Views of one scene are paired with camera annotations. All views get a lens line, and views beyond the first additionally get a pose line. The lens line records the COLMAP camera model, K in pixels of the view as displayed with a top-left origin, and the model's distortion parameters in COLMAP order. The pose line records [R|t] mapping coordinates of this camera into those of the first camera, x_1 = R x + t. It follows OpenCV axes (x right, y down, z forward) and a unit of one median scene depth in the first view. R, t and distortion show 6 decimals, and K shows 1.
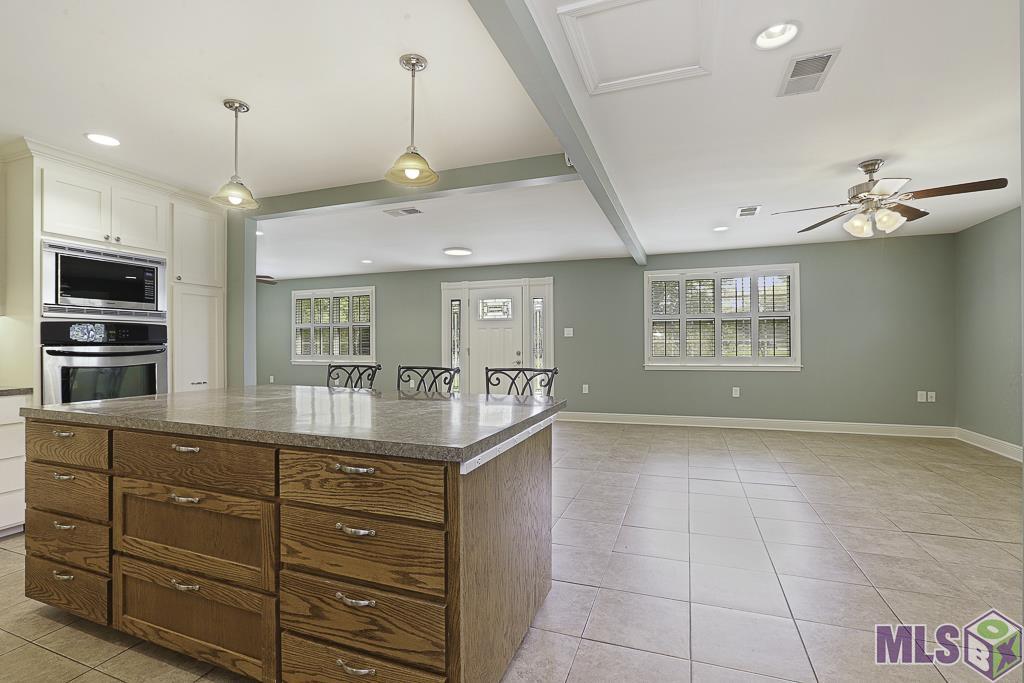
lens RADIAL K [[471.0, 0, 511.7], [0, 471.0, 341.8], [0, 0, 1]] dist [-0.062615, 0.029773]
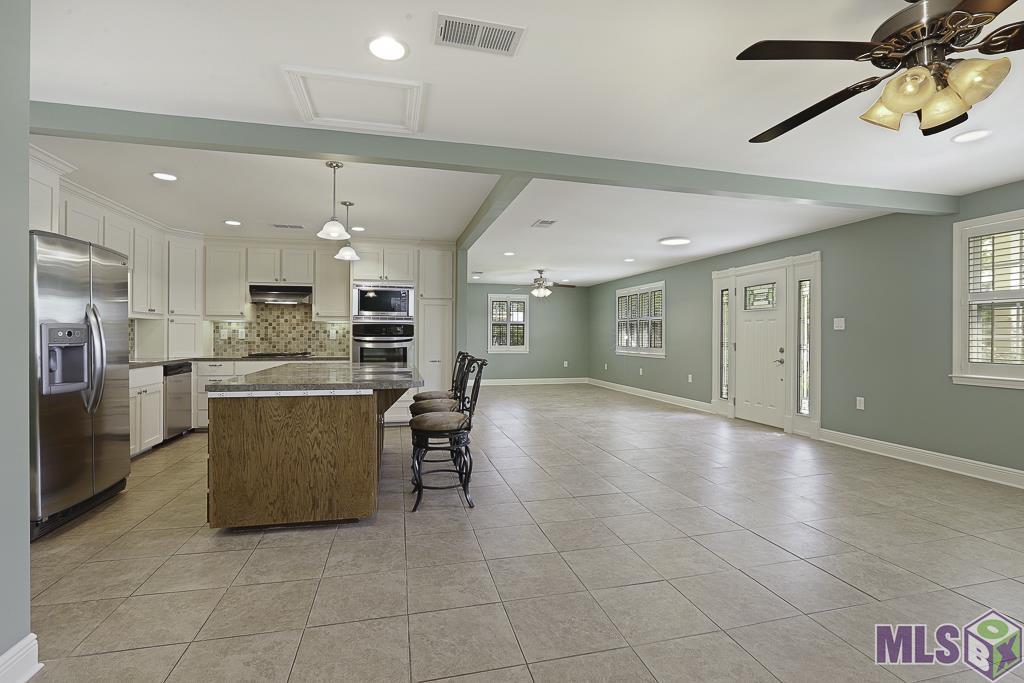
lens RADIAL K [[472.7, 0, 508.6], [0, 472.7, 335.8], [0, 0, 1]] dist [-0.040349, 0.018653]
pose [[0.558675, 0.007985, -0.829348, 0.863310], [-0.004206, 0.999968, 0.006795, -0.008814], [0.829376, -0.000308, 0.558691, 0.330530]]
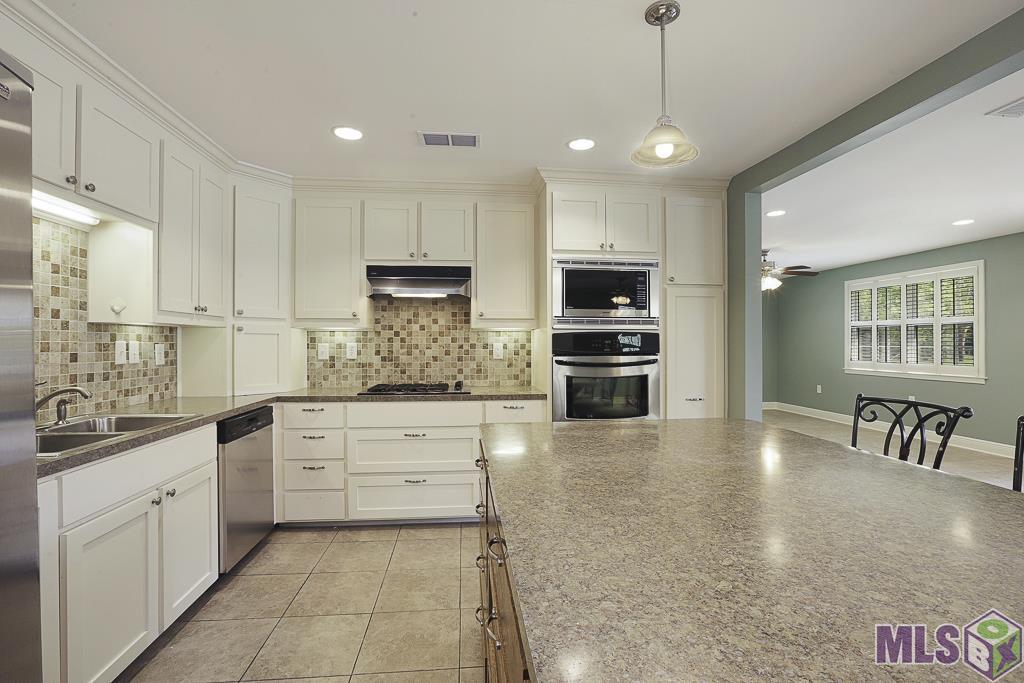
lens RADIAL K [[471.0, 0, 511.7], [0, 471.0, 341.8], [0, 0, 1]] dist [-0.062615, 0.029773]
pose [[0.449802, 0.004058, -0.893119, -0.062880], [0.000763, 0.999988, 0.004928, -0.023828], [0.893128, -0.002898, 0.449793, 0.331125]]
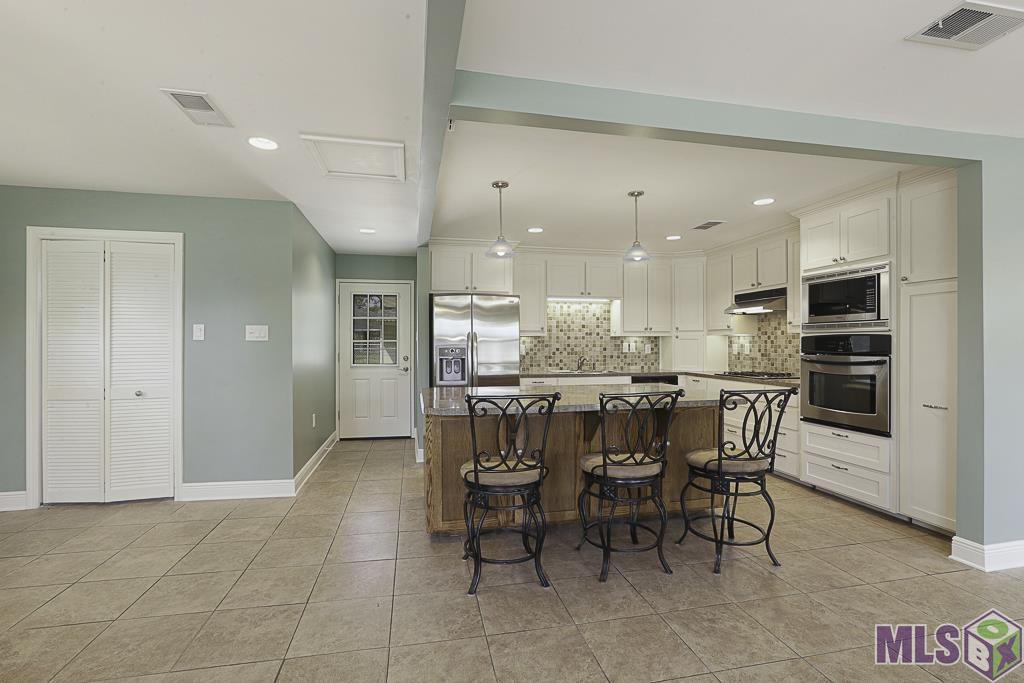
lens RADIAL K [[466.4, 0, 507.5], [0, 466.4, 341.9], [0, 0, 1]] dist [-0.041220, 0.017016]
pose [[-0.848087, 0.004657, -0.529836, 0.368077], [0.007782, 0.999963, -0.003666, -0.024121], [0.529799, -0.007233, -0.848092, 1.373206]]
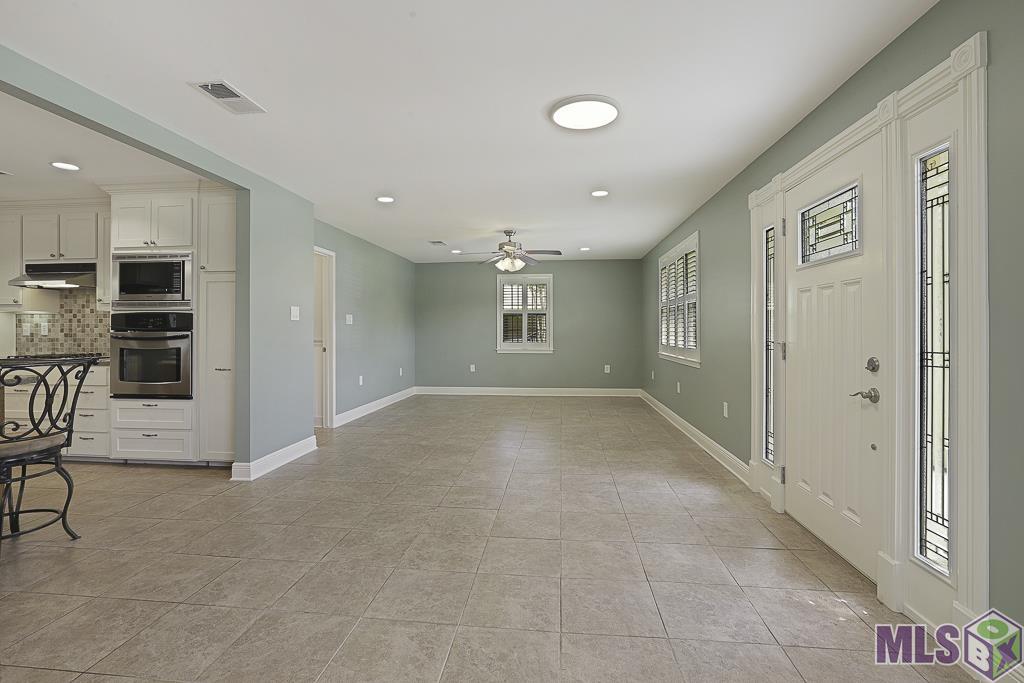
lens RADIAL K [[470.0, 0, 507.6], [0, 470.0, 329.8], [0, 0, 1]] dist [-0.037896, 0.017254]
pose [[0.242639, 0.003962, -0.970109, 0.489243], [0.002808, 0.999985, 0.004786, 0.000754], [0.970113, -0.003885, 0.242624, 1.465705]]
